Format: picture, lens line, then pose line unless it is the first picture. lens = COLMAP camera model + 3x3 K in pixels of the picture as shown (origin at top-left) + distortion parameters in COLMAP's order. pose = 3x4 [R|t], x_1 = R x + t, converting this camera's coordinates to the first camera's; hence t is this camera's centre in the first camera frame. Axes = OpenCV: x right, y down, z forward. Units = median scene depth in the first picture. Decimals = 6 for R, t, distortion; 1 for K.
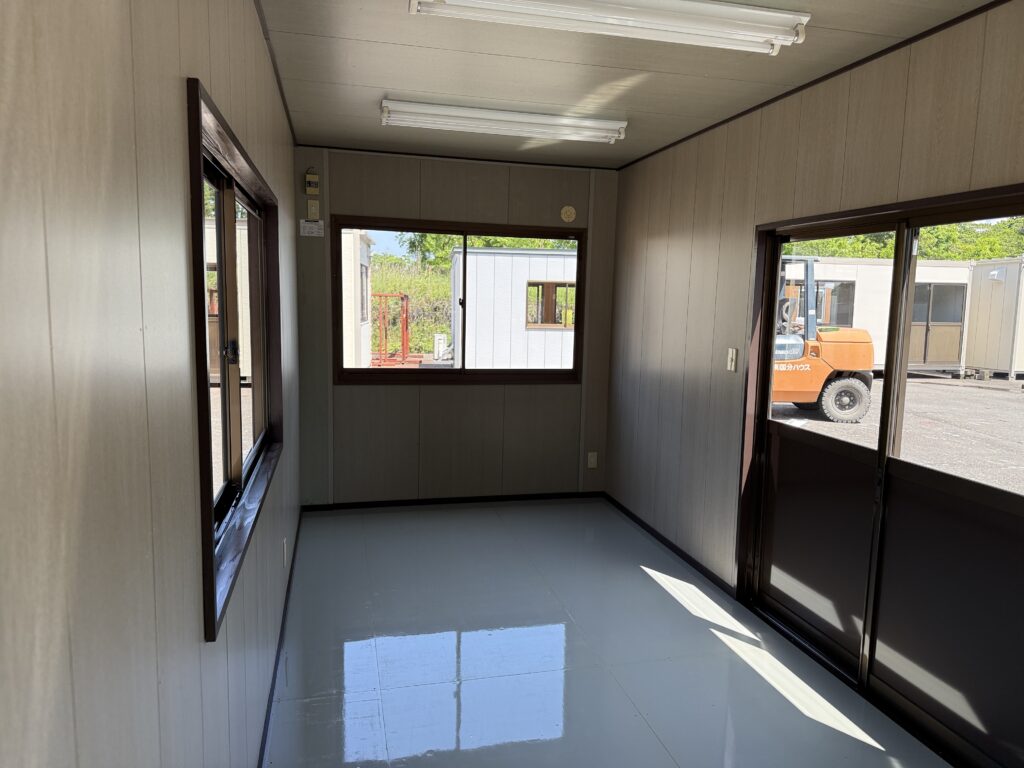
lens RADIAL K [[718.3, 0, 513.3], [0, 718.3, 381.3], [0, 0, 1]] dist [0.016214, -0.020061]
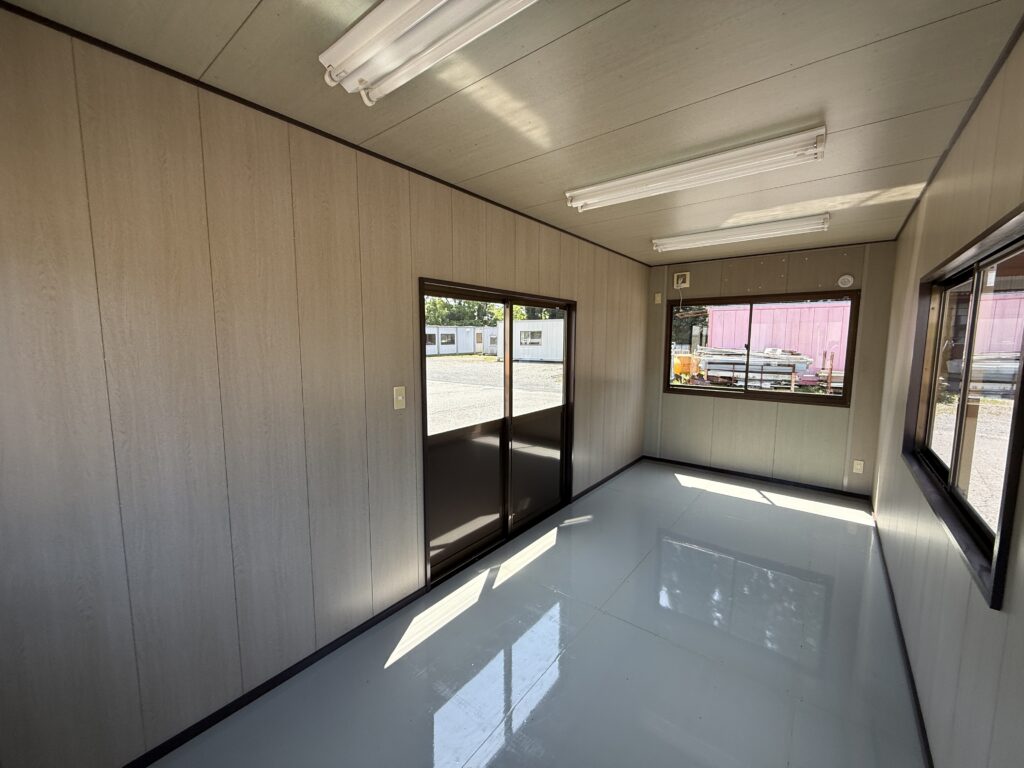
lens RADIAL K [[411.4, 0, 516.1], [0, 411.4, 387.0], [0, 0, 1]] dist [0.004227, 0.000096]
pose [[-0.623771, -0.107237, 0.774216, -0.322439], [0.082941, 0.975869, 0.201993, -0.182133], [-0.777194, 0.190211, -0.599824, 1.444848]]
